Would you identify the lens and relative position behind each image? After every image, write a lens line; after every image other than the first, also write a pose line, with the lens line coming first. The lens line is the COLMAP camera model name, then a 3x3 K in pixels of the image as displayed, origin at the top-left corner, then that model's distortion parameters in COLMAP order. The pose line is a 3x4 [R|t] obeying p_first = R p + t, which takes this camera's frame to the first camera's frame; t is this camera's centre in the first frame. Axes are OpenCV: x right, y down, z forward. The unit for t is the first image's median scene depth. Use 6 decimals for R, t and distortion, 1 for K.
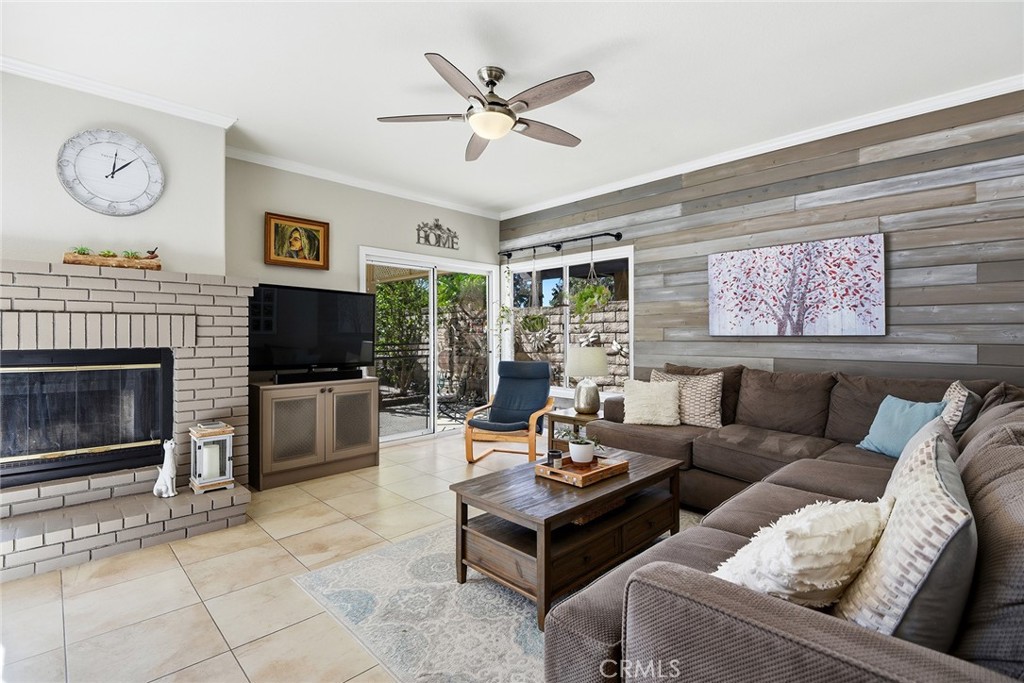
lens RADIAL K [[474.3, 0, 512.0], [0, 474.3, 331.8], [0, 0, 1]] dist [-0.014961, -0.000369]
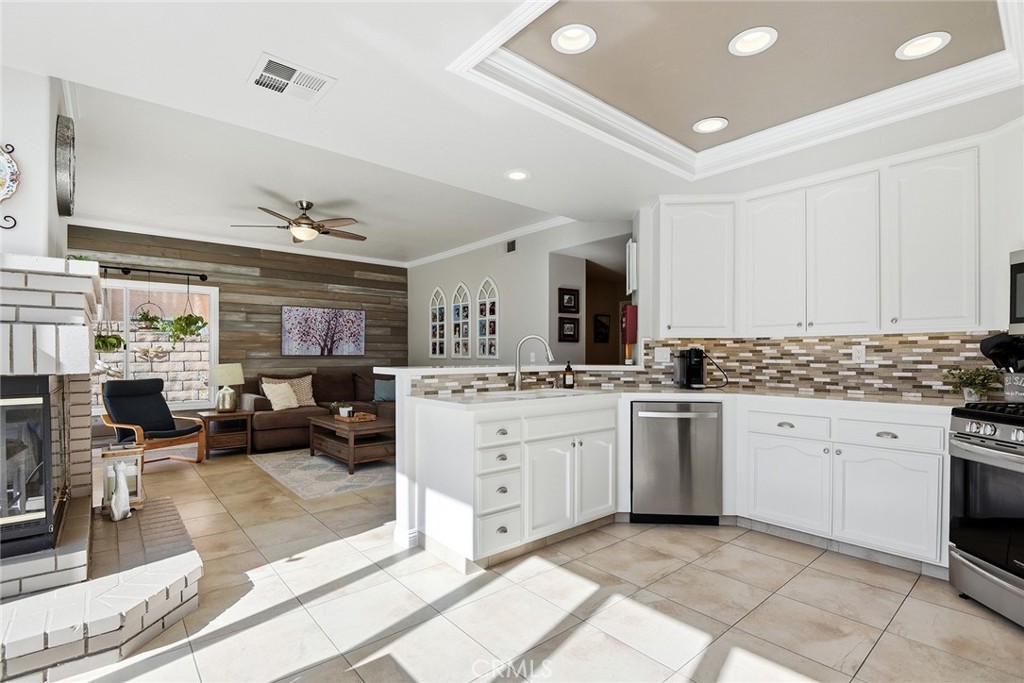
lens RADIAL K [[472.7, 0, 510.8], [0, 472.7, 346.8], [0, 0, 1]] dist [0.028919, -0.000359]
pose [[0.074447, 0.019467, 0.997035, -1.277954], [-0.008182, 0.999788, -0.018910, 0.004373], [-0.997191, -0.006750, 0.074590, 0.092879]]
